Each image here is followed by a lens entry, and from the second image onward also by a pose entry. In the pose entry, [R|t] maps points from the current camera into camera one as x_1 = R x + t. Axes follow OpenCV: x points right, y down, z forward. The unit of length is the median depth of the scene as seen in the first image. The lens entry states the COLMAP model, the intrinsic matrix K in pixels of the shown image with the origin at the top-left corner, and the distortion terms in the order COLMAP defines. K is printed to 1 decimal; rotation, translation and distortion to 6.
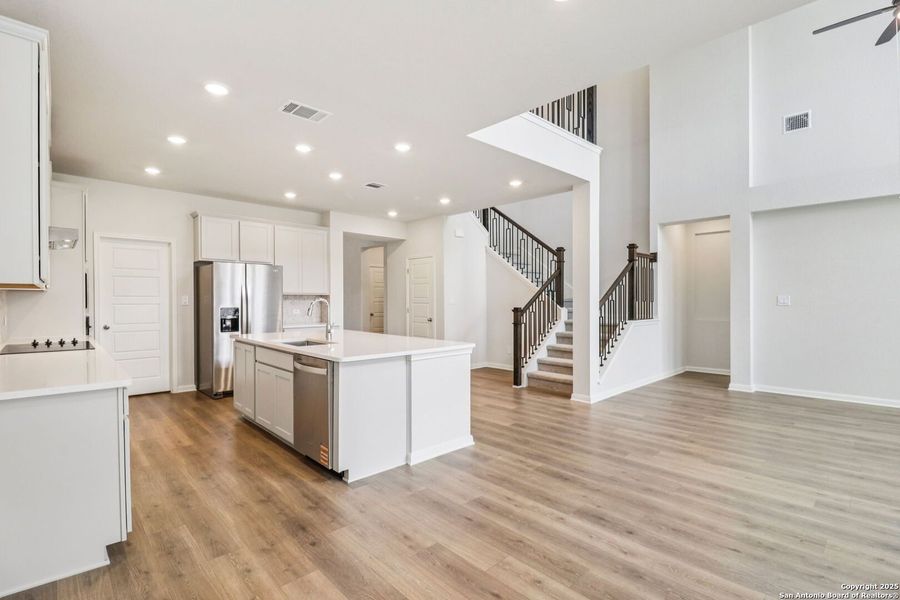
lens RADIAL K [[432.6, 0, 449.6], [0, 432.6, 300.3], [0, 0, 1]] dist [-0.008098, -0.005003]
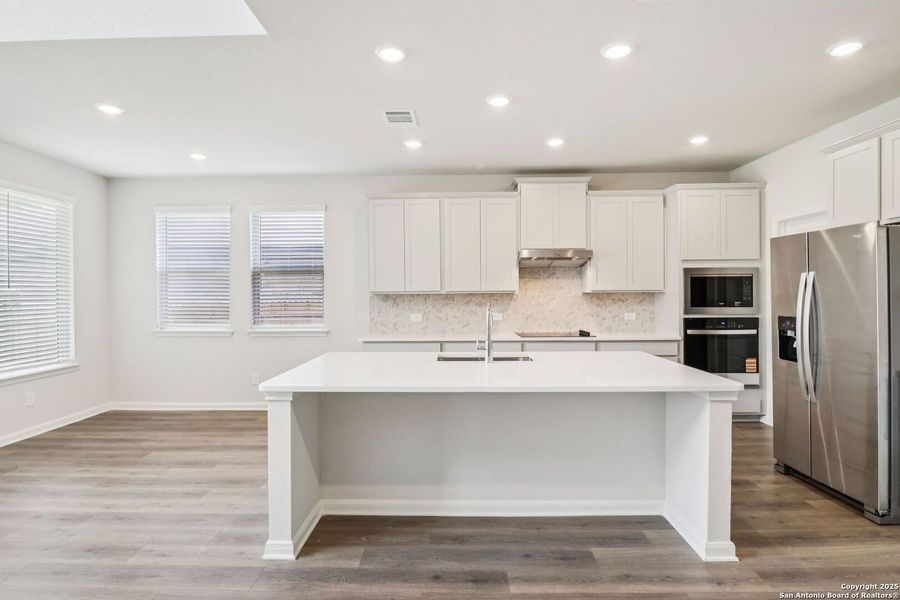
lens RADIAL K [[486.3, 0, 455.4], [0, 486.3, 295.3], [0, 0, 1]] dist [-0.003752, -0.002966]
pose [[-0.704568, 0.007656, -0.709595, 0.415943], [0.003164, 0.999966, 0.007647, -0.033603], [0.709629, 0.003143, -0.704568, 2.041076]]
